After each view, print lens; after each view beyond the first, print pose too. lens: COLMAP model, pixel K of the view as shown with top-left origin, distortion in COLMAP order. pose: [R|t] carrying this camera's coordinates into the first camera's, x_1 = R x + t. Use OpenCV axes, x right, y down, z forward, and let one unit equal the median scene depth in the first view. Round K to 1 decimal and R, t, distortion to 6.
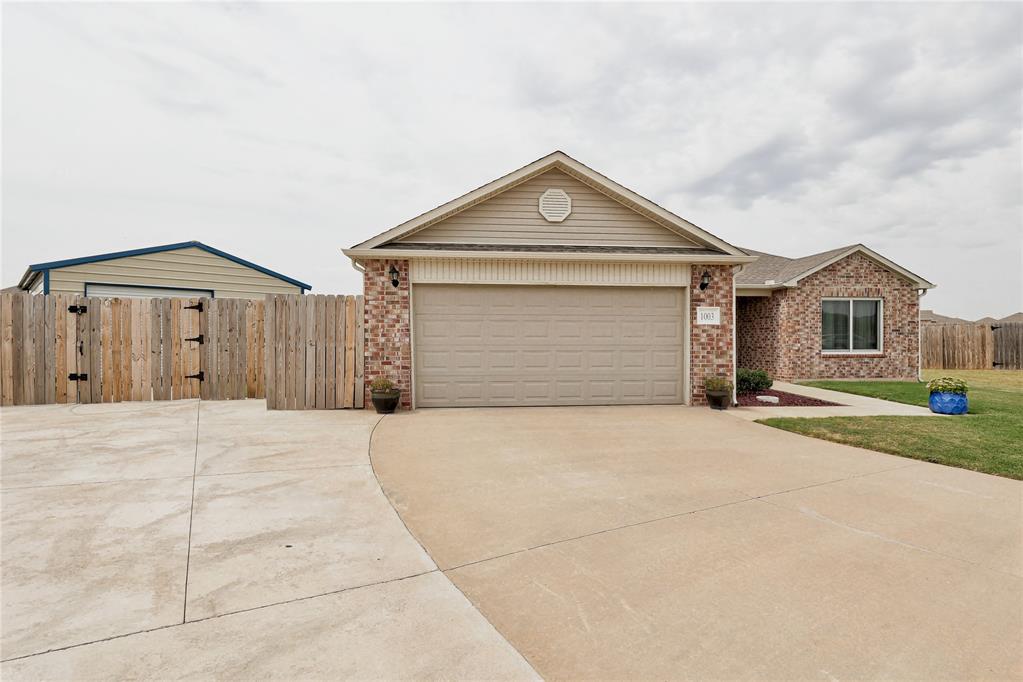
lens RADIAL K [[516.3, 0, 511.8], [0, 516.3, 338.0], [0, 0, 1]] dist [-0.000219, 0.000096]
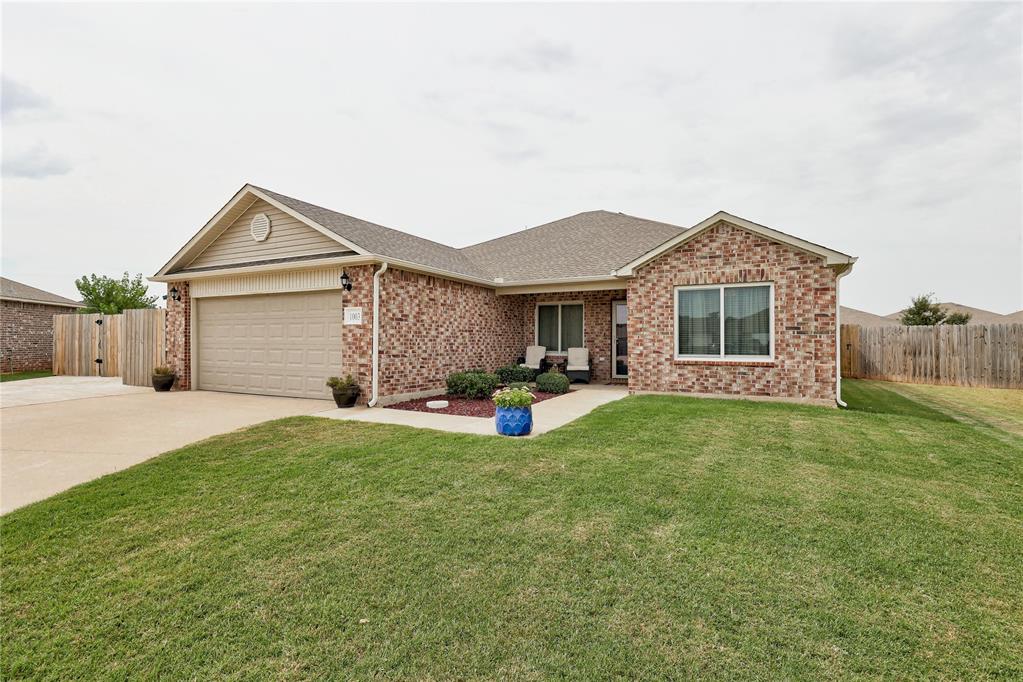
lens RADIAL K [[498.8, 0, 511.9], [0, 498.8, 334.1], [0, 0, 1]] dist [-0.002370, -0.000288]
pose [[0.830952, -0.006550, -0.556306, 0.815068], [-0.003341, 0.999854, -0.016762, 0.005674], [0.556334, 0.015787, 0.830809, 0.245161]]
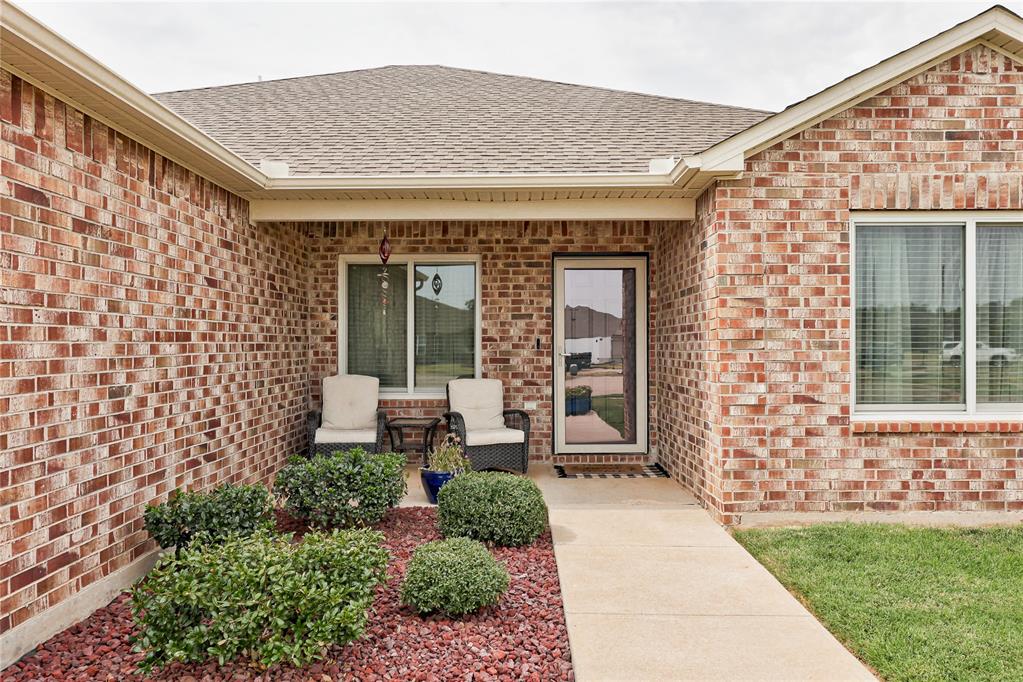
lens RADIAL K [[738.8, 0, 511.5], [0, 738.8, 341.0], [0, 0, 1]] dist [-0.001741, 0.001531]
pose [[0.994135, -0.003270, -0.108096, 0.464654], [0.003082, 0.999993, -0.001903, -0.011053], [0.108101, 0.001559, 0.994139, 0.594124]]
